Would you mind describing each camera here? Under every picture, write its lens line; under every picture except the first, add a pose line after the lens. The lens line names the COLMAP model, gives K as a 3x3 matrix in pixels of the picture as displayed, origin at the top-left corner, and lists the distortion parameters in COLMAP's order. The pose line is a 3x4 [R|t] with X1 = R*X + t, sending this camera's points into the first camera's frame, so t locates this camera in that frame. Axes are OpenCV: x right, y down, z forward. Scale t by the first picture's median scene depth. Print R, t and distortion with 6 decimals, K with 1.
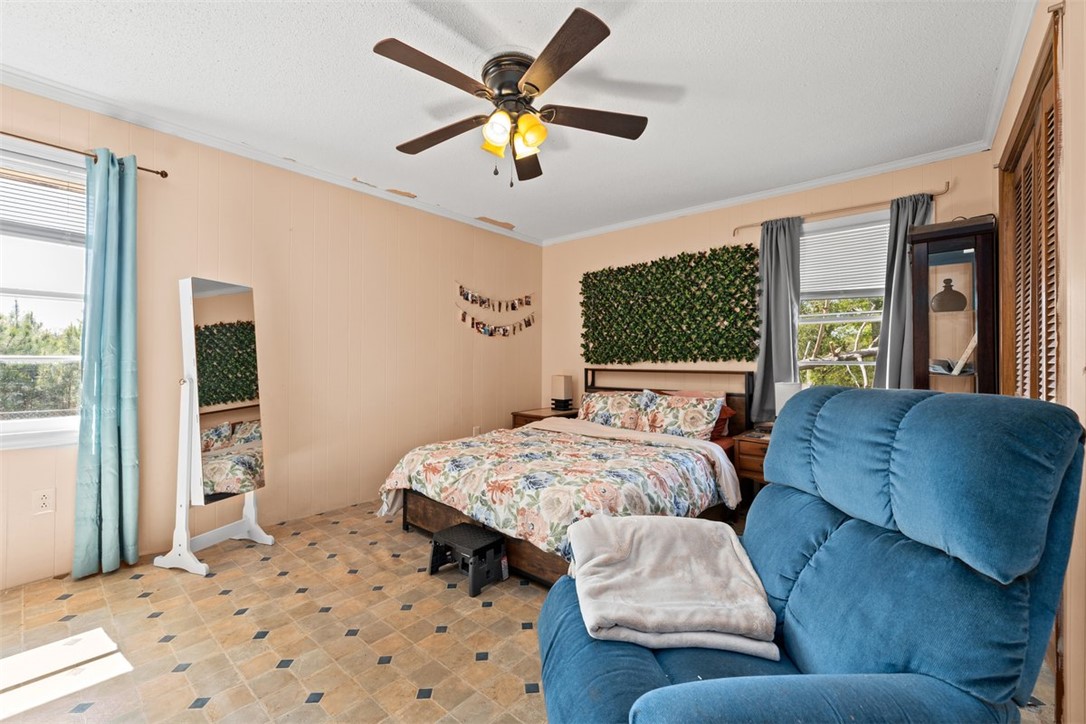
lens RADIAL K [[440.6, 0, 543.5], [0, 440.6, 356.5], [0, 0, 1]] dist [-0.000508, -0.000015]
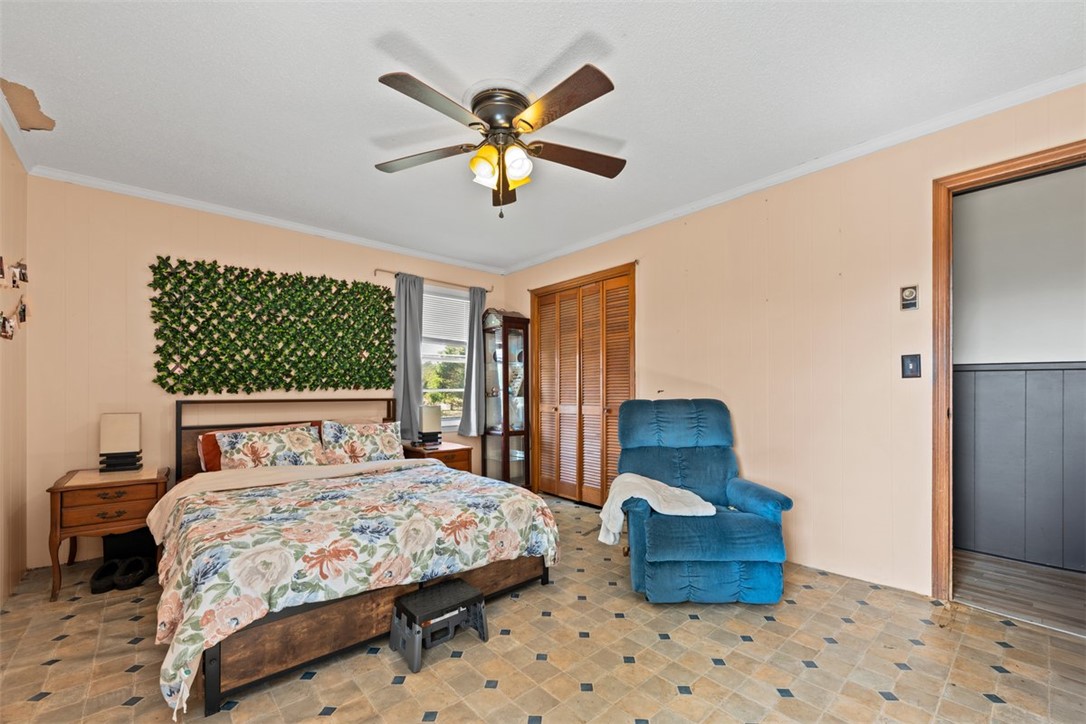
lens RADIAL K [[446.0, 0, 538.1], [0, 446.0, 389.7], [0, 0, 1]] dist [-0.001164, -0.000079]
pose [[0.144191, -0.000922, 0.989549, -0.645105], [-0.009299, 0.999954, 0.002287, 0.005500], [-0.989506, -0.009532, 0.144175, 0.454000]]
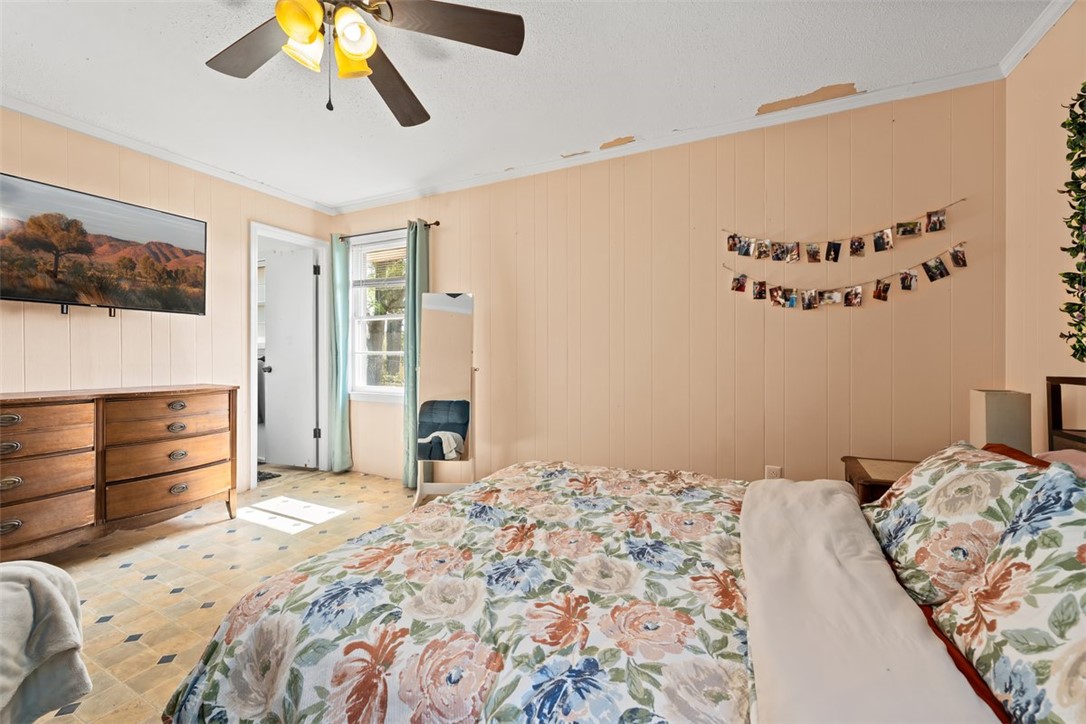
lens RADIAL K [[440.6, 0, 543.5], [0, 440.6, 356.5], [0, 0, 1]] dist [-0.000508, -0.000015]
pose [[0.245562, -0.000034, -0.969381, 0.420982], [0.006566, 0.999977, 0.001628, 0.012208], [0.969359, -0.006765, 0.245556, 0.687271]]
